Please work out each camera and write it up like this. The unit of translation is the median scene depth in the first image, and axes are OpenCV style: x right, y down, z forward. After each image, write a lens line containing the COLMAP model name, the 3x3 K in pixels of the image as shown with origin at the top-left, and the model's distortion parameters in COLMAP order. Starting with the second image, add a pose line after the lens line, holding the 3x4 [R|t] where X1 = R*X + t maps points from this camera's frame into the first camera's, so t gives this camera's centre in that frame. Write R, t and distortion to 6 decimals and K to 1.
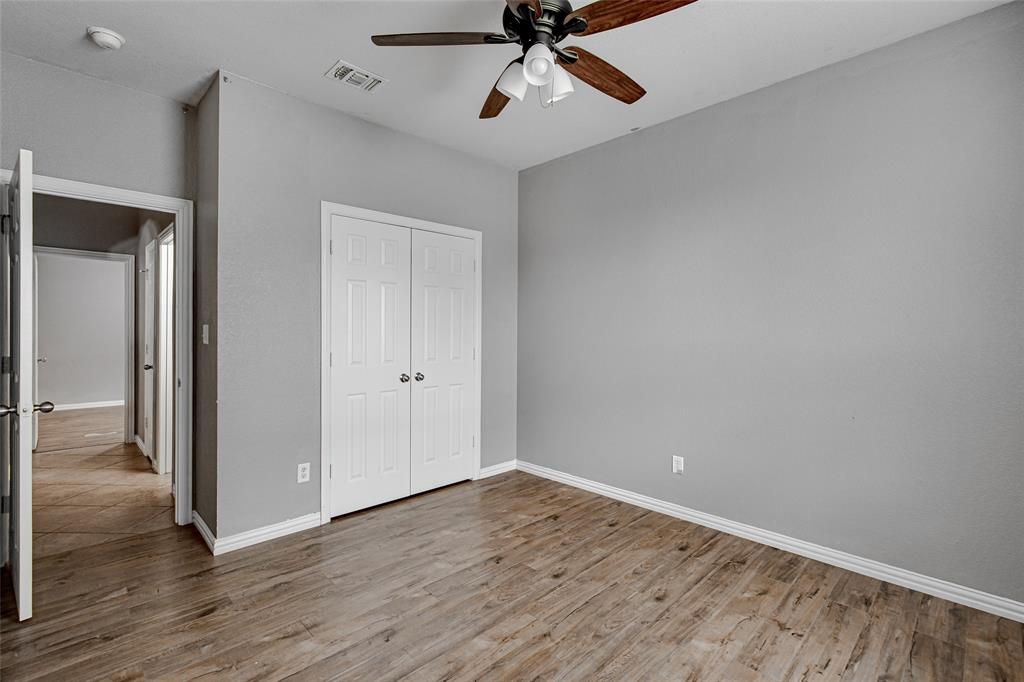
lens RADIAL K [[463.8, 0, 505.4], [0, 463.8, 335.4], [0, 0, 1]] dist [0.000276, 0.001316]
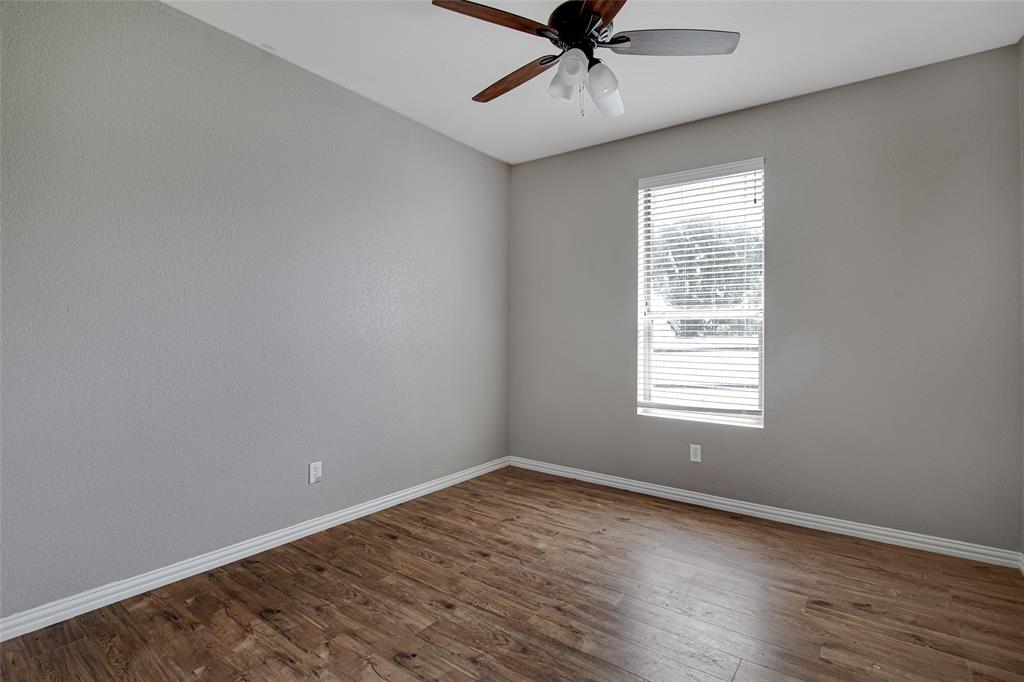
lens RADIAL K [[469.0, 0, 508.0], [0, 469.0, 334.2], [0, 0, 1]] dist [-0.001159, -0.000534]
pose [[-0.145181, -0.005436, 0.989390, -0.691421], [-0.003858, 0.999980, 0.004928, 0.002756], [-0.989398, -0.003102, -0.145199, 0.910238]]
